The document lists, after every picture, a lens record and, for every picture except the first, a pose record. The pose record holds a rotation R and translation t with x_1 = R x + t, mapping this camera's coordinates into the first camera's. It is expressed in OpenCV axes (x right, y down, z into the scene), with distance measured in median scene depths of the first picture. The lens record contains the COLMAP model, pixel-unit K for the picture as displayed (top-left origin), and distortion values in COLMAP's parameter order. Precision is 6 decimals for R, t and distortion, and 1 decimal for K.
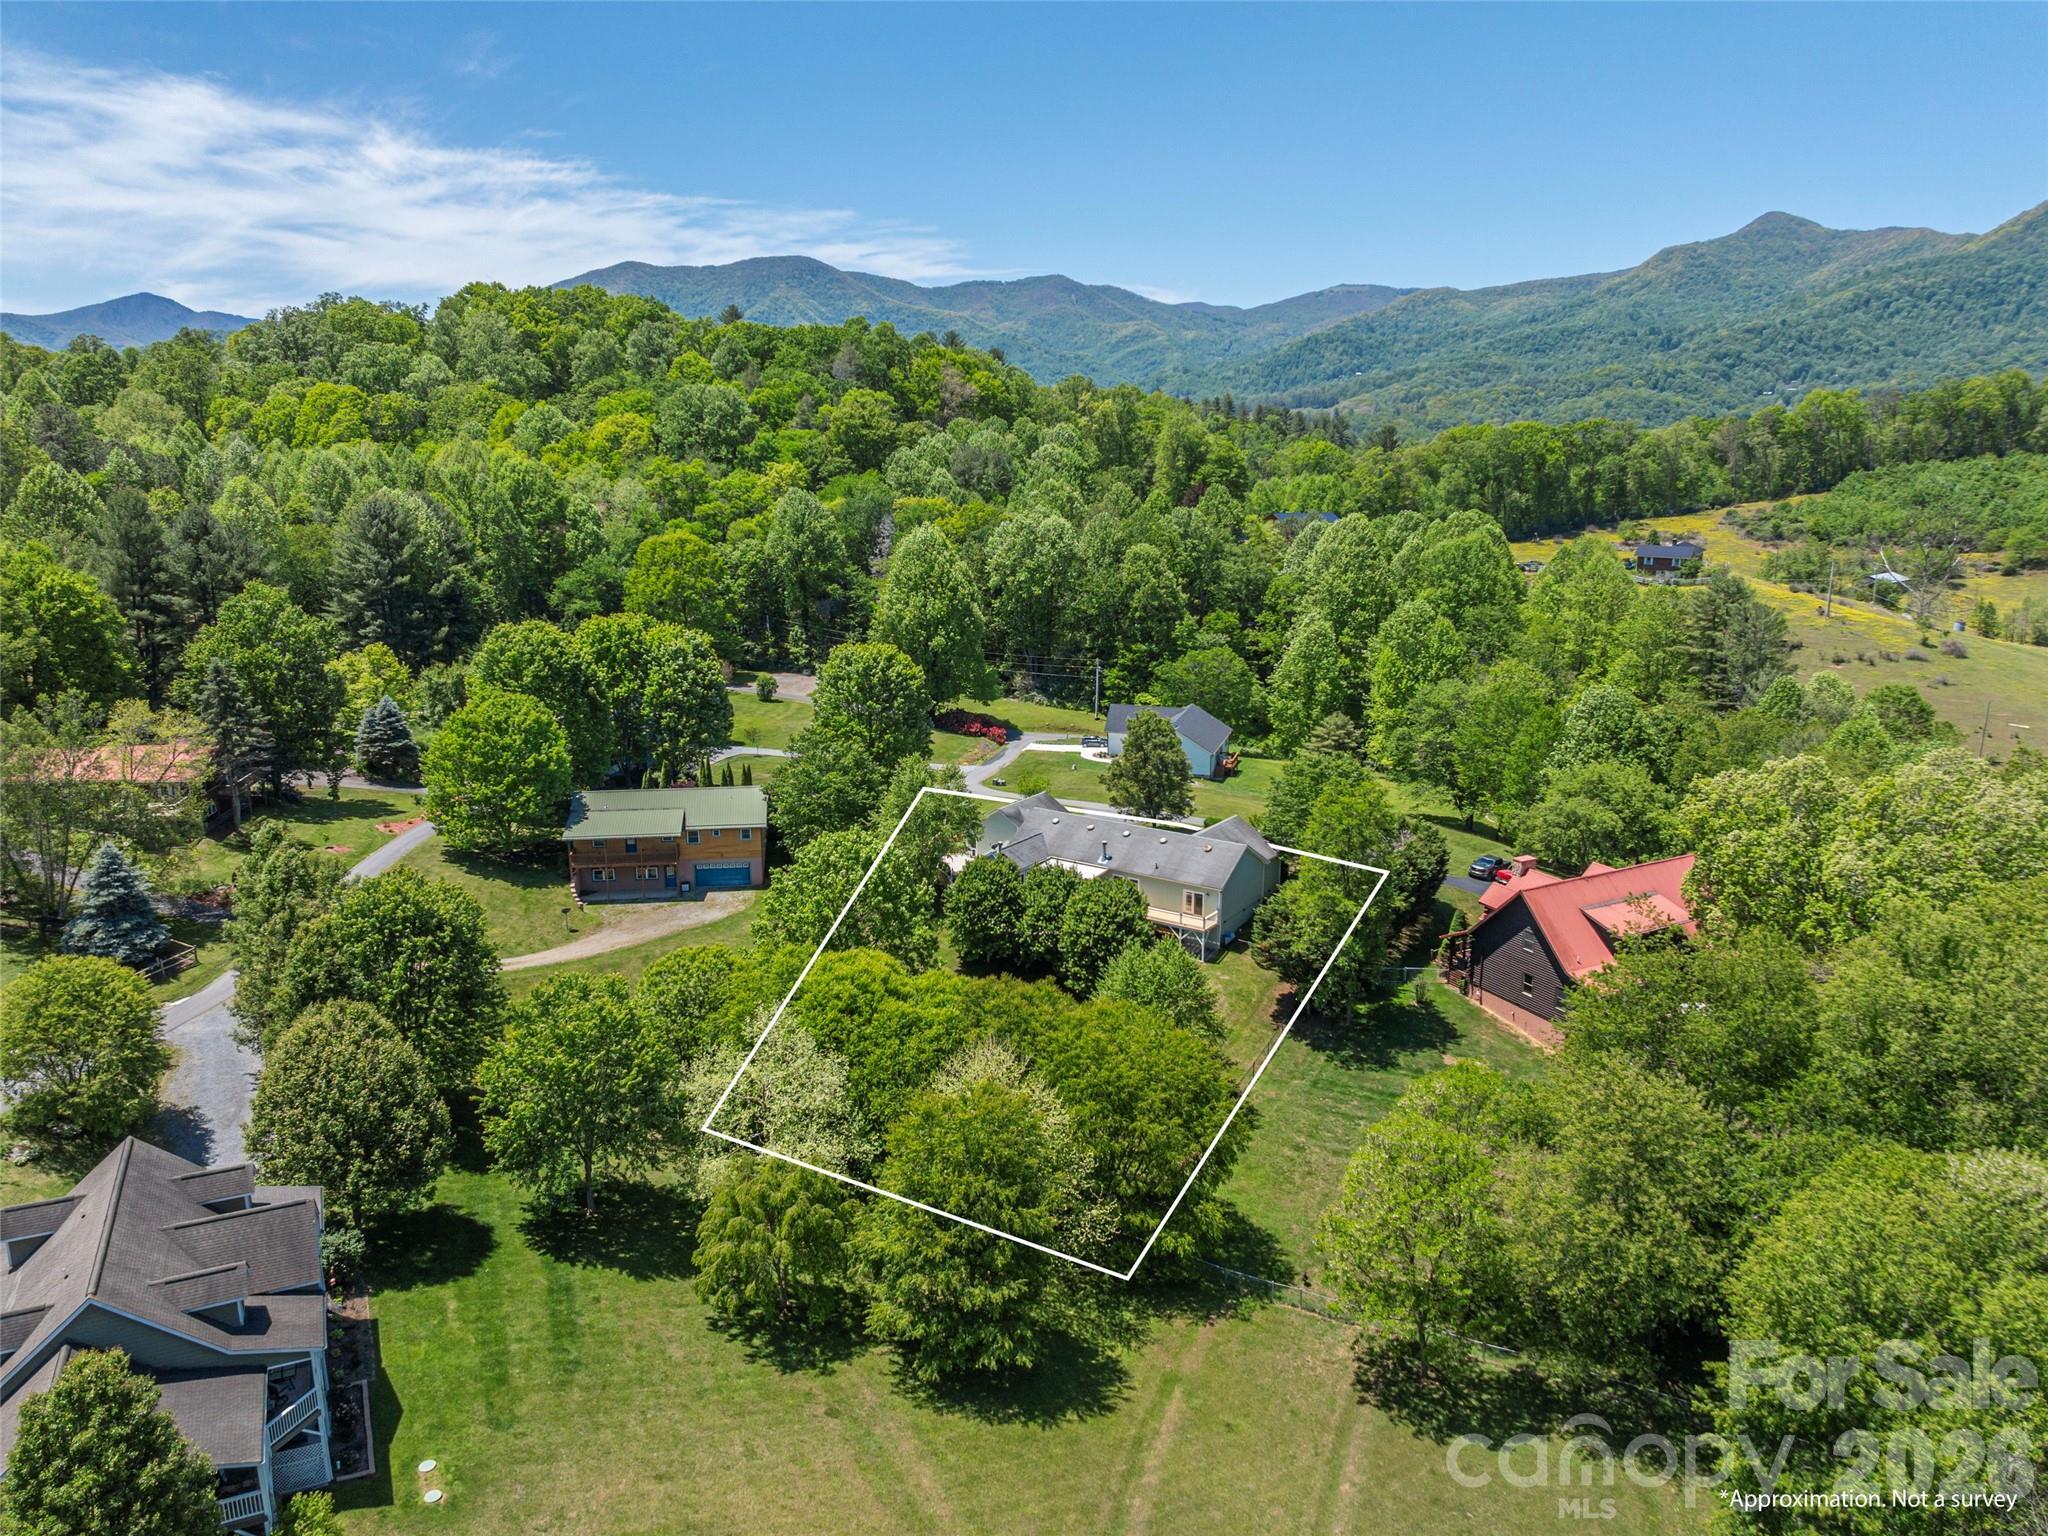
lens RADIAL K [[1403.1, 0, 1024.0], [0, 1403.1, 768.0], [0, 0, 1]] dist [-0.045324, -0.001398]
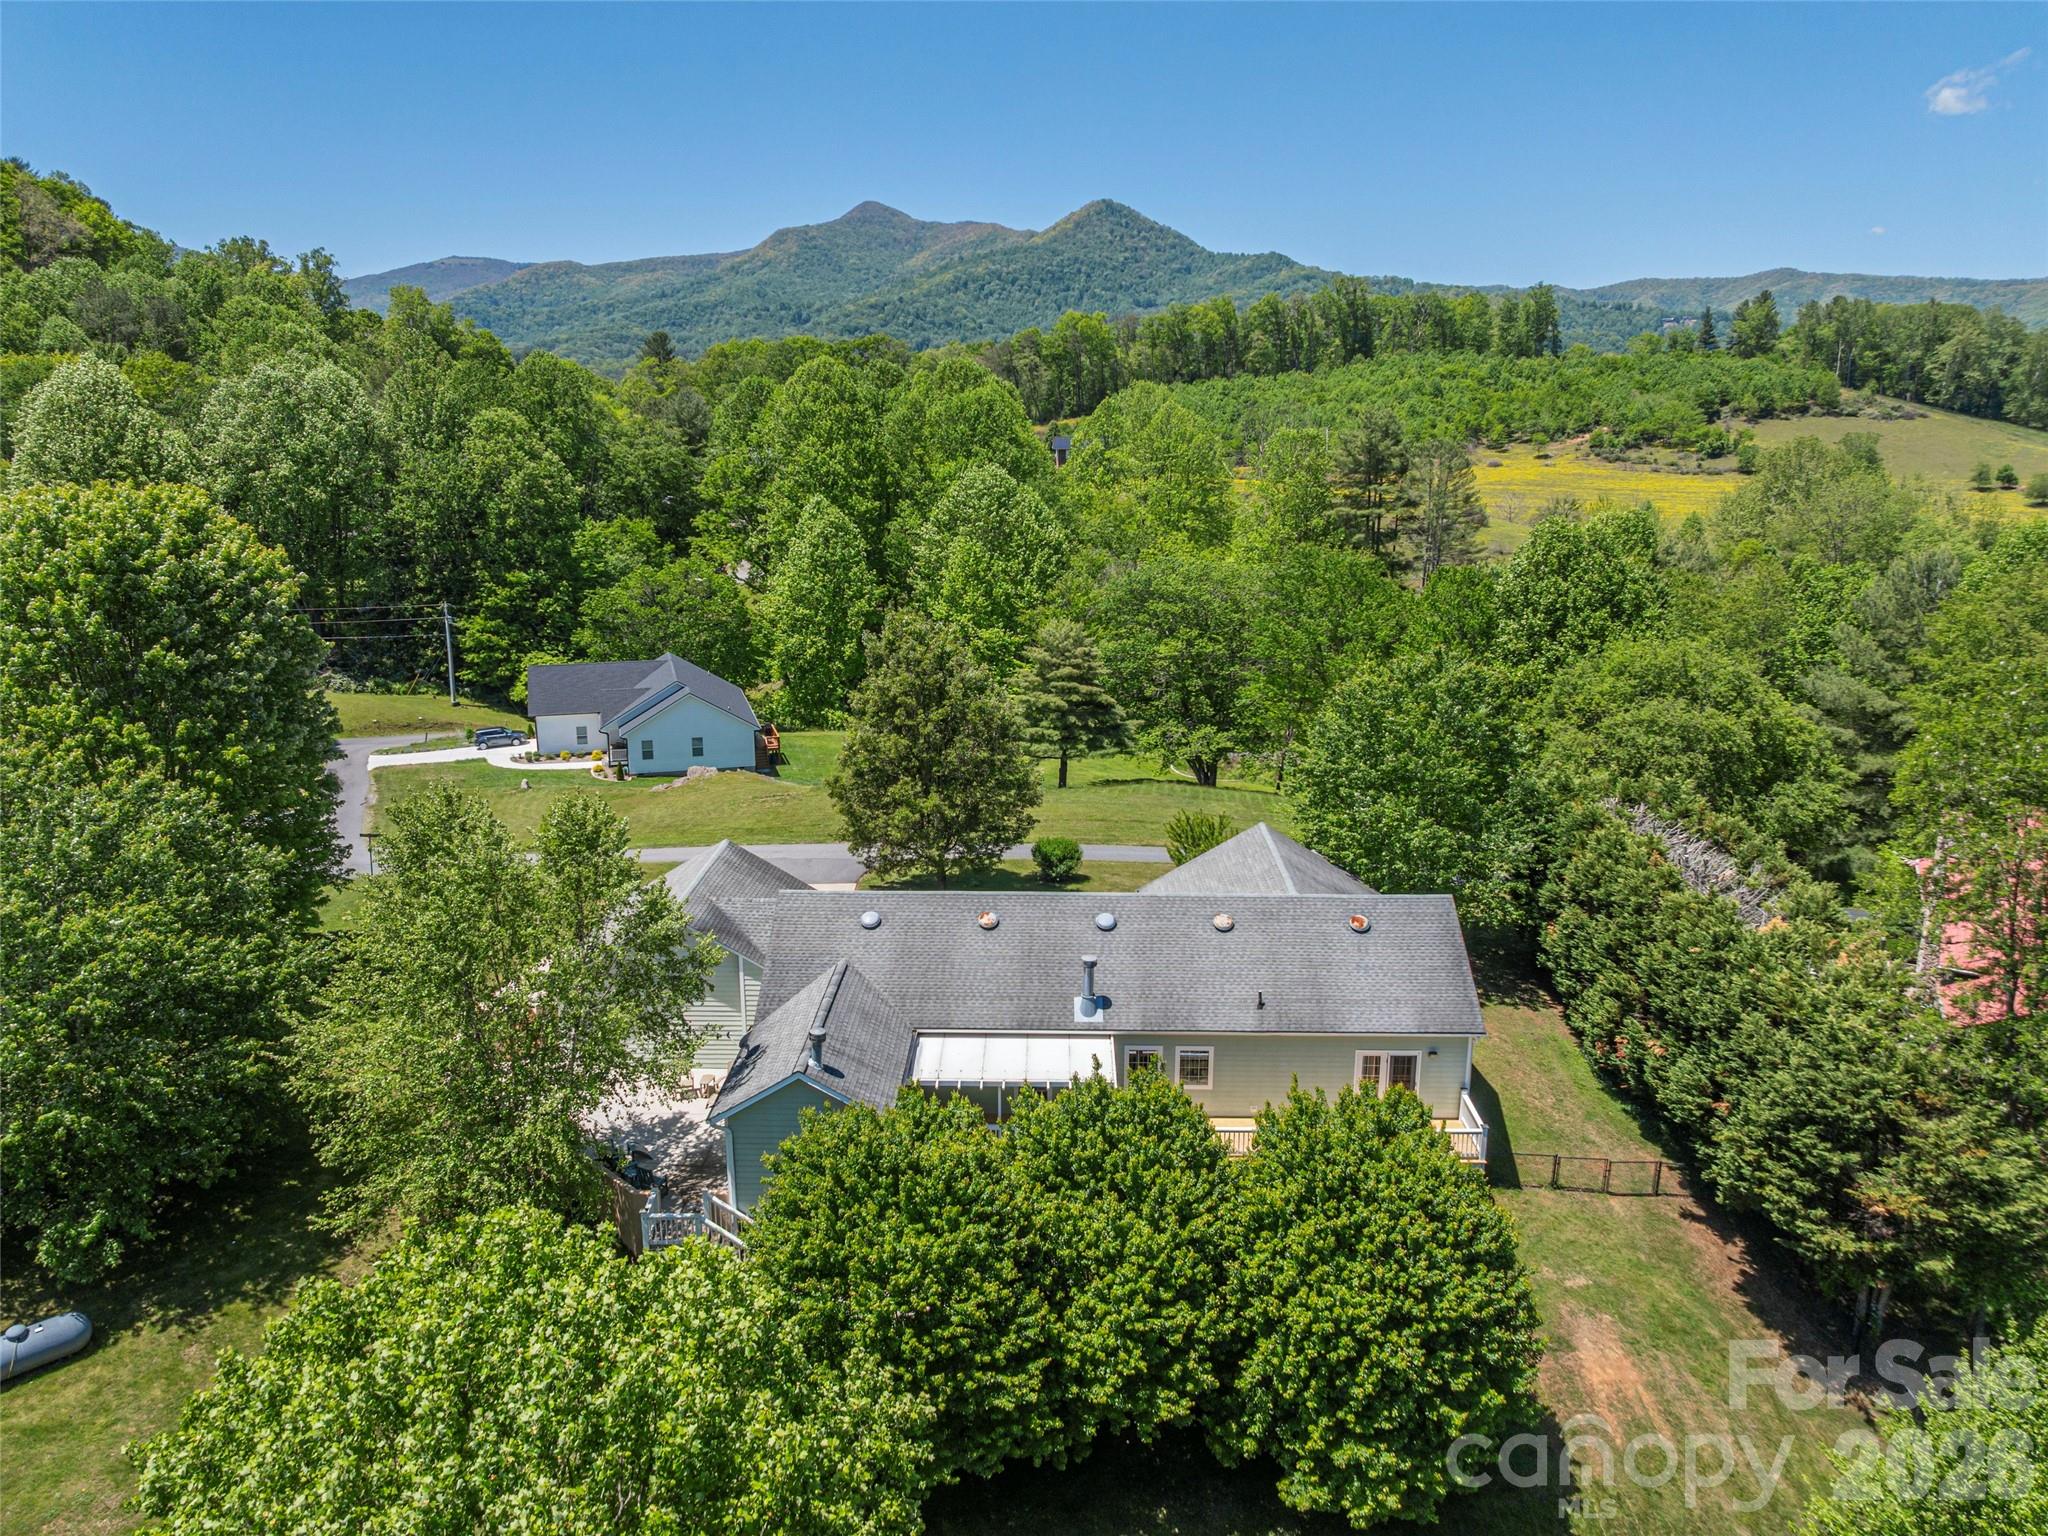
lens RADIAL K [[1403.1, 0, 1024.0], [0, 1403.1, 768.0], [0, 0, 1]] dist [-0.045324, -0.001398]
pose [[0.831518, -0.131546, 0.539697, -0.069699], [0.125181, 0.990940, 0.048665, -0.006376], [-0.541209, 0.027094, 0.840451, 0.371520]]
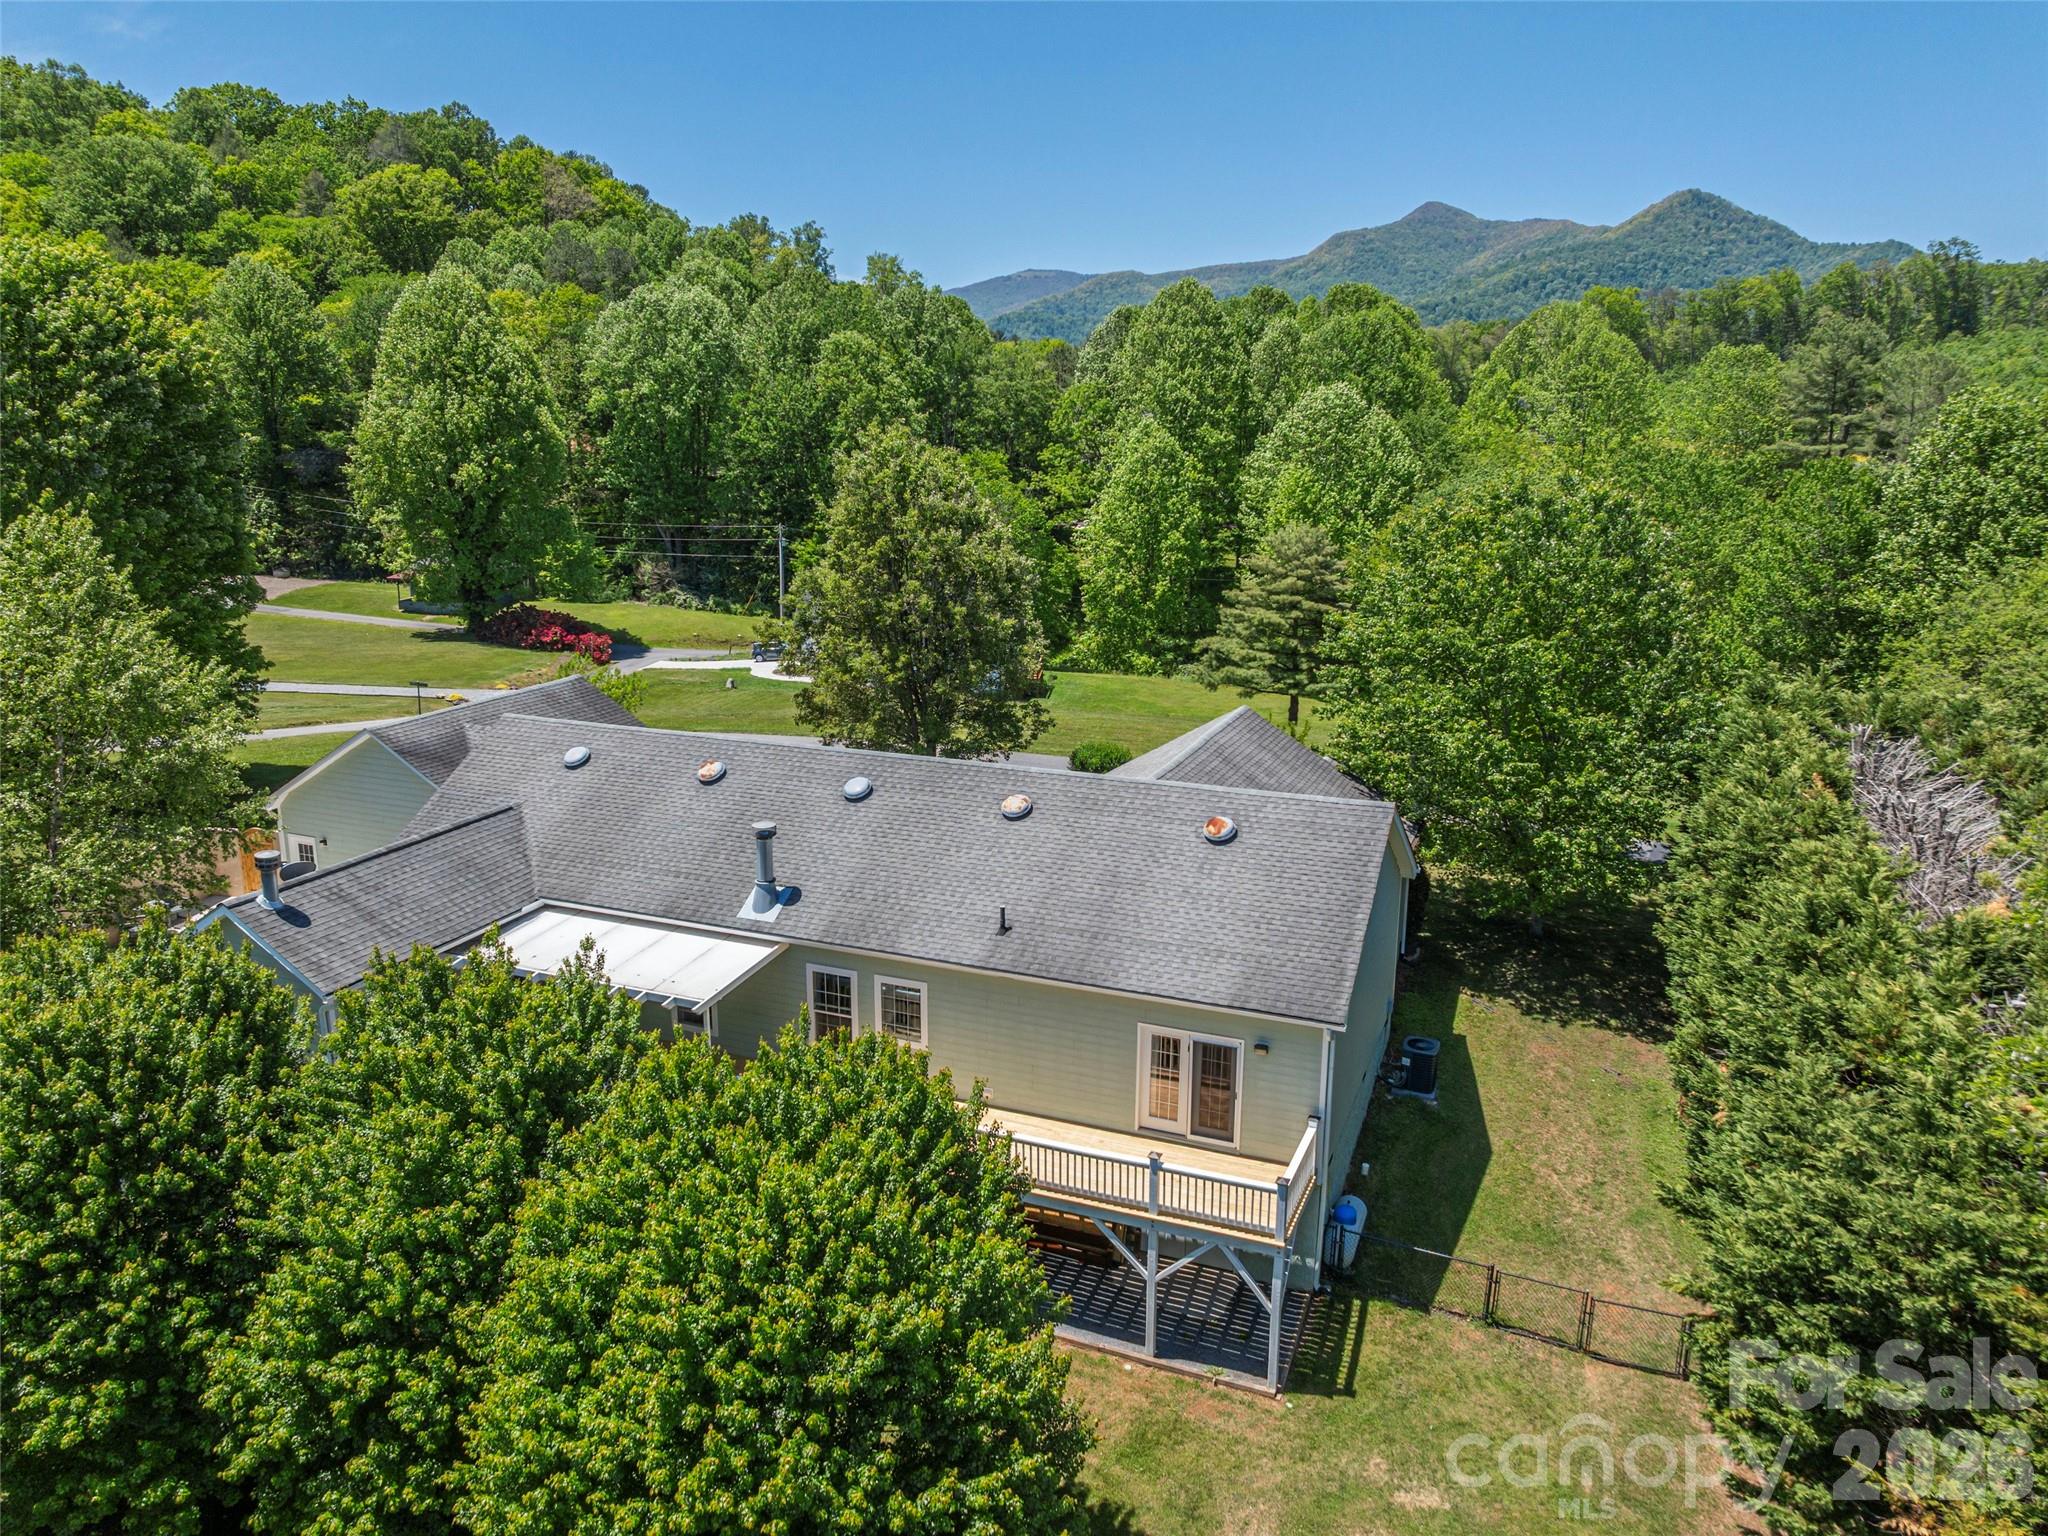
lens RADIAL K [[1410.4, 0, 1053.1], [0, 1410.4, 757.4], [0, 0, 1]] dist [-0.066361, 0.043656]
pose [[0.973349, -0.046894, 0.224483, 0.027013], [0.046751, 0.998889, 0.005955, 0.021811], [-0.224512, 0.004699, 0.974460, 0.394857]]
